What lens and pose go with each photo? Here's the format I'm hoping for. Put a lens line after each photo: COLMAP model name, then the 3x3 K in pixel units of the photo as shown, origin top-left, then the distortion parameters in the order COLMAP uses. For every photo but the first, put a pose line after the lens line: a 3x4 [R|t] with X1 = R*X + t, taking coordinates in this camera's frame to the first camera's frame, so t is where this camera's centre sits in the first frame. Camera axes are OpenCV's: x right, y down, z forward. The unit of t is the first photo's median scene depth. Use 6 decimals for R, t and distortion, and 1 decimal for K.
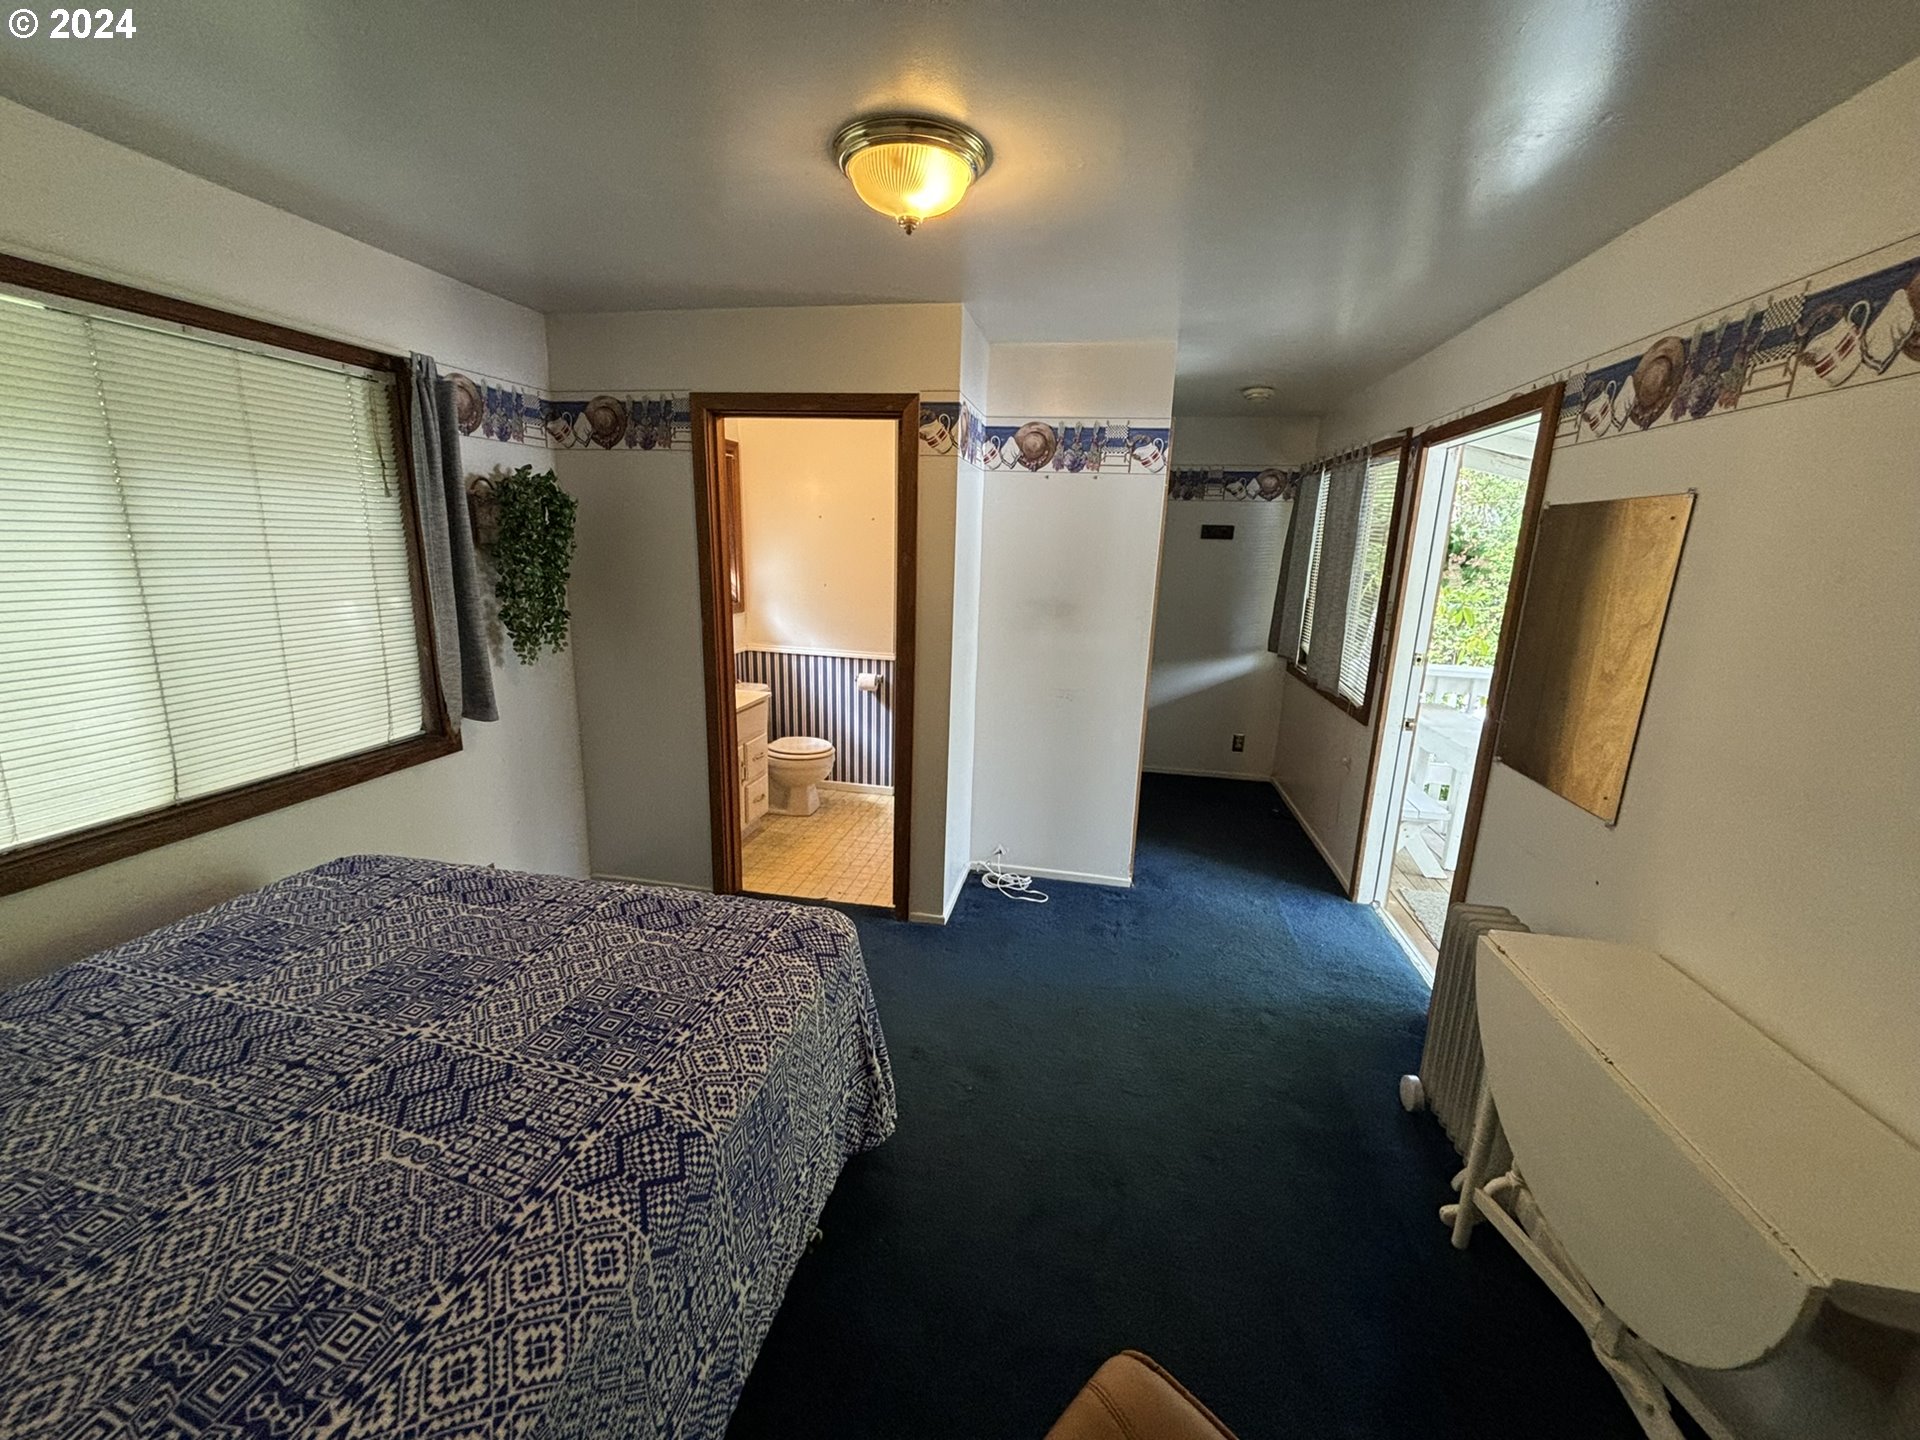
lens RADIAL K [[770.0, 0, 958.5], [0, 770.0, 724.9], [0, 0, 1]] dist [0.000305, -0.000067]
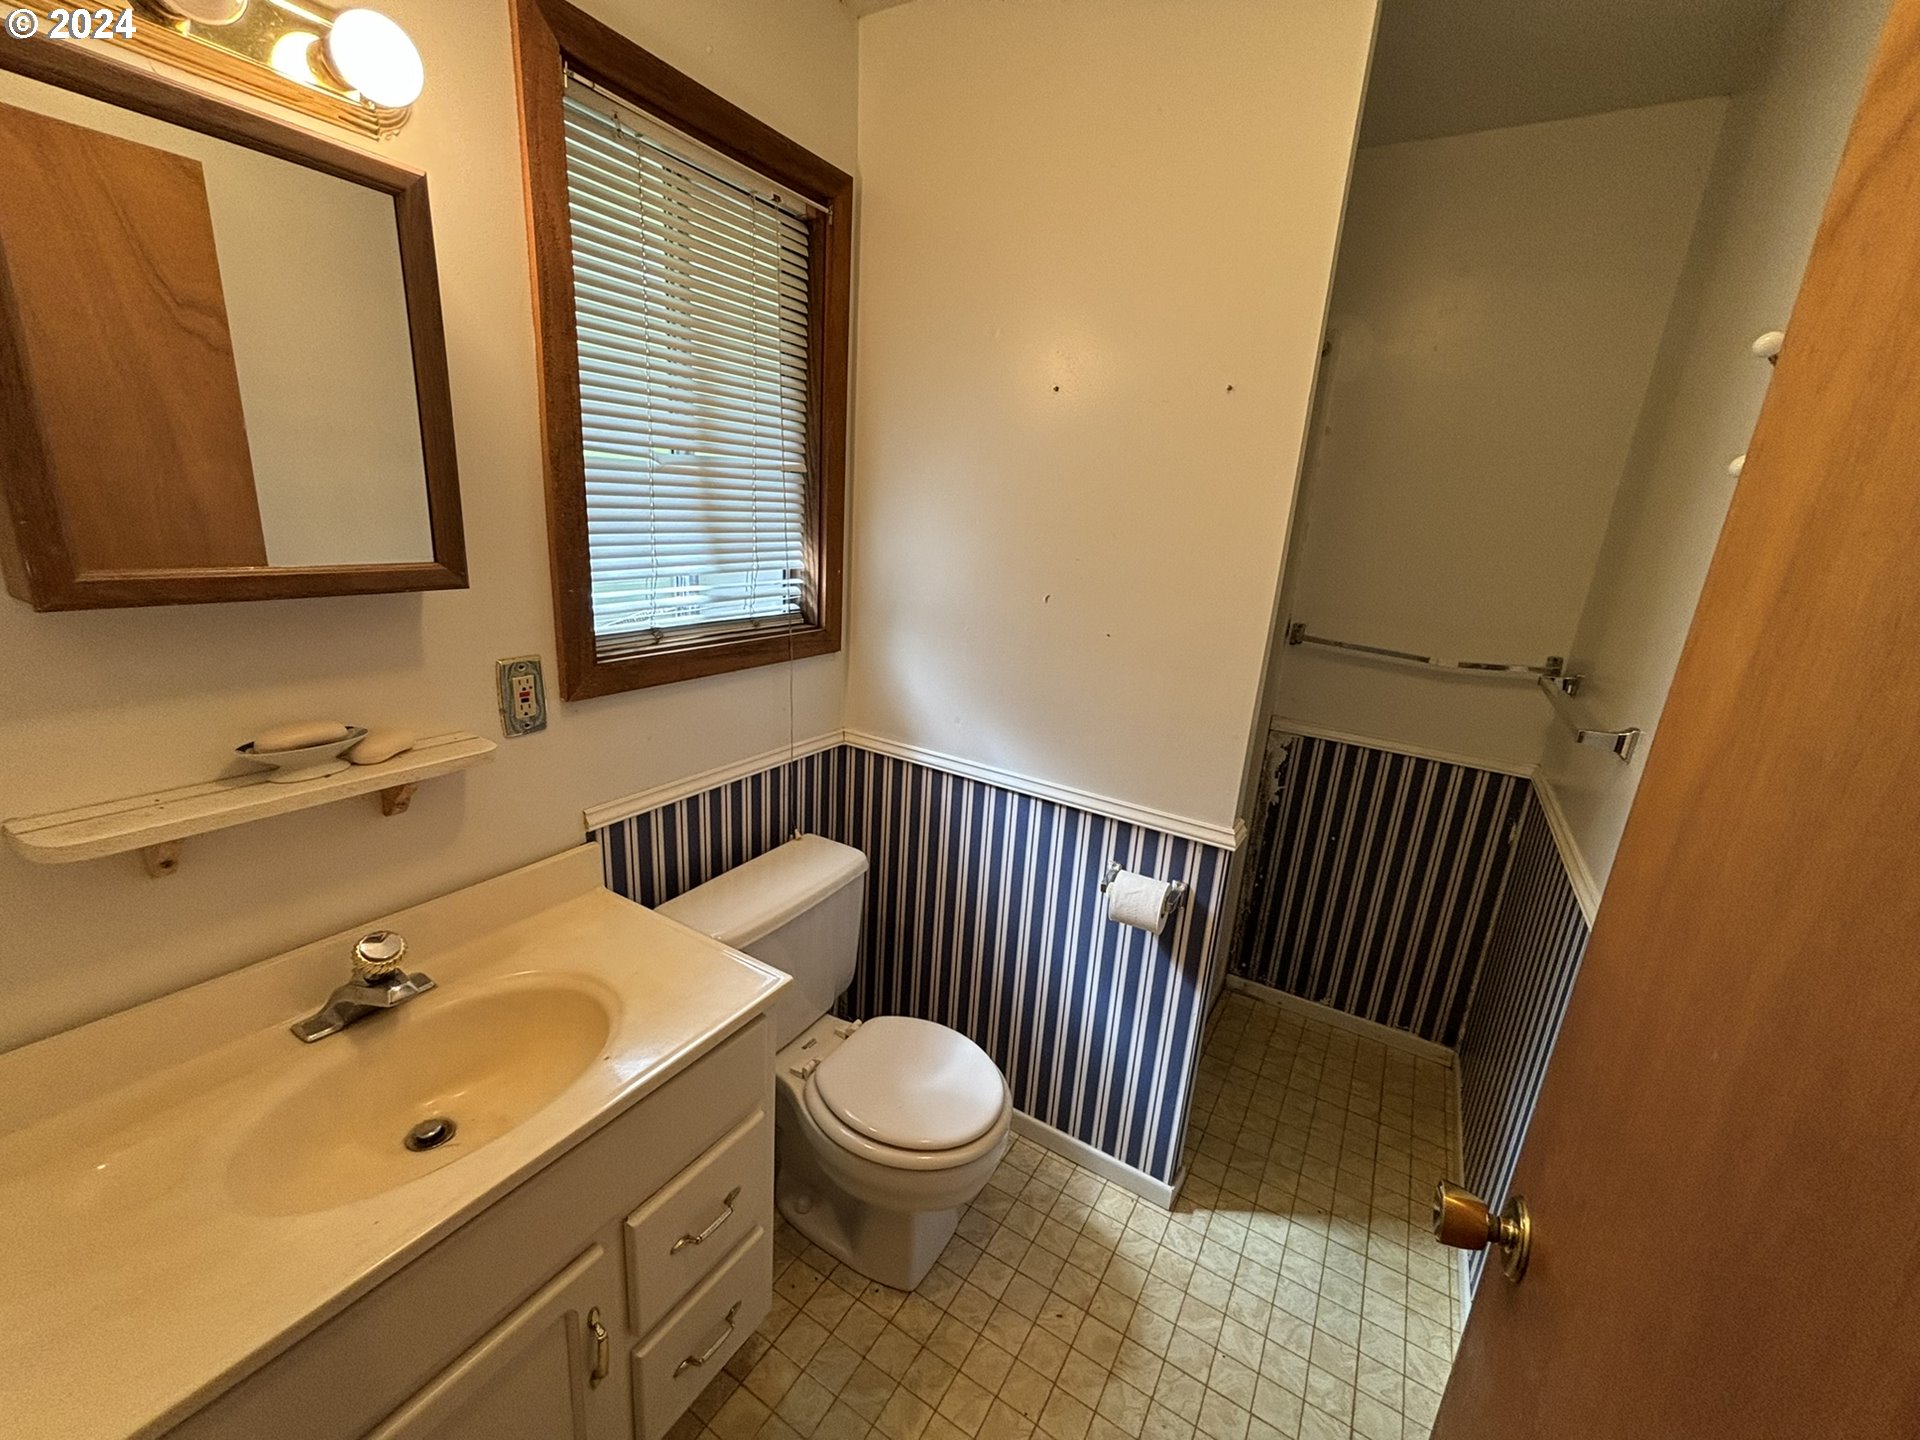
lens RADIAL K [[770.0, 0, 958.5], [0, 770.0, 724.9], [0, 0, 1]] dist [0.000305, -0.000067]
pose [[0.934090, 0.122870, -0.335229, -0.088482], [-0.112689, 0.992385, 0.049736, -0.137039], [0.338787, -0.008682, 0.940823, 0.663811]]
